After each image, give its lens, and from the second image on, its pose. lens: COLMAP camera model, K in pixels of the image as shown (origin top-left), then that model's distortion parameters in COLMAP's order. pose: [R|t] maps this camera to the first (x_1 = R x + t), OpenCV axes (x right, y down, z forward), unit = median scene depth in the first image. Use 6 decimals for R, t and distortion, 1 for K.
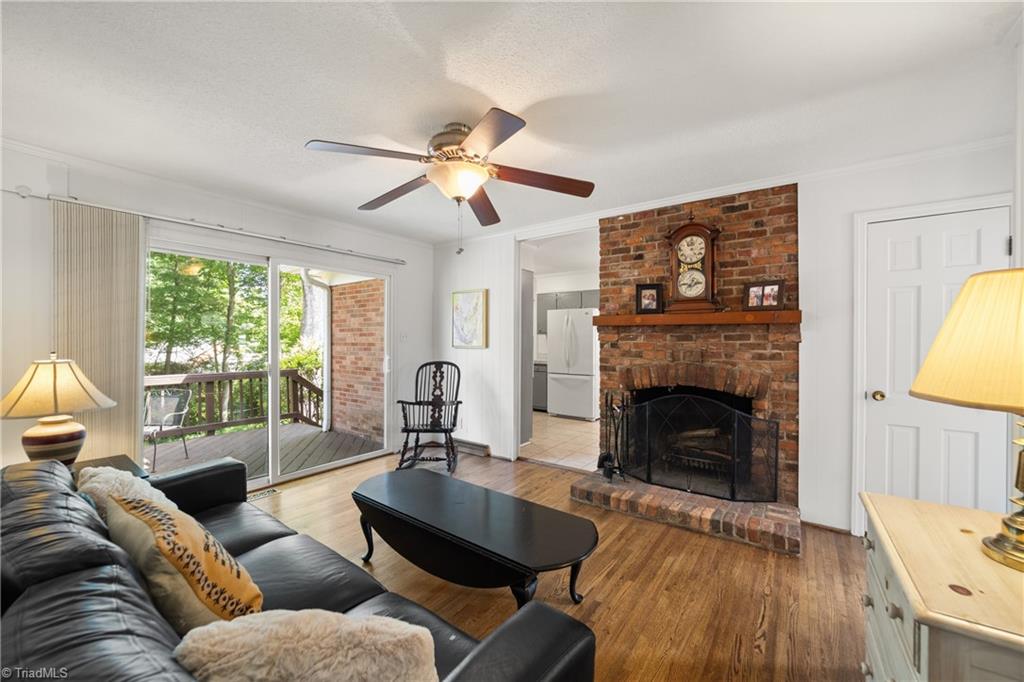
lens RADIAL K [[399.5, 0, 514.1], [0, 399.5, 340.7], [0, 0, 1]] dist [-0.014688, 0.004148]
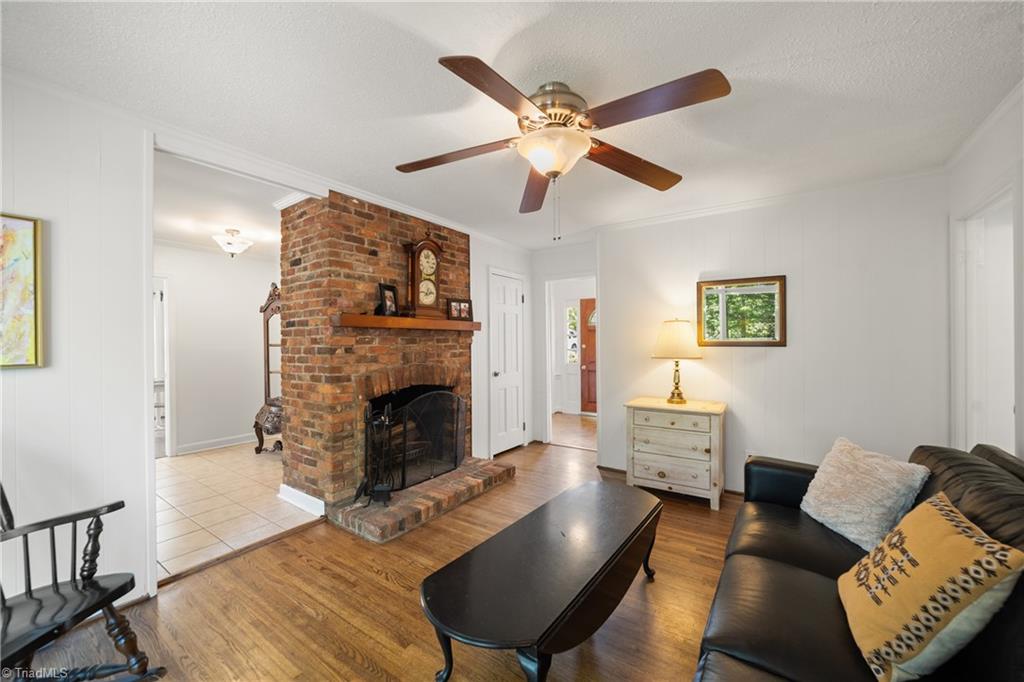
lens RADIAL K [[399.5, 0, 516.3], [0, 399.5, 342.0], [0, 0, 1]] dist [-0.014688, 0.004148]
pose [[-0.028084, -0.003665, 0.999599, -0.659609], [0.011221, 0.999929, 0.003981, -0.005552], [-0.999543, 0.011328, -0.028041, 0.754529]]
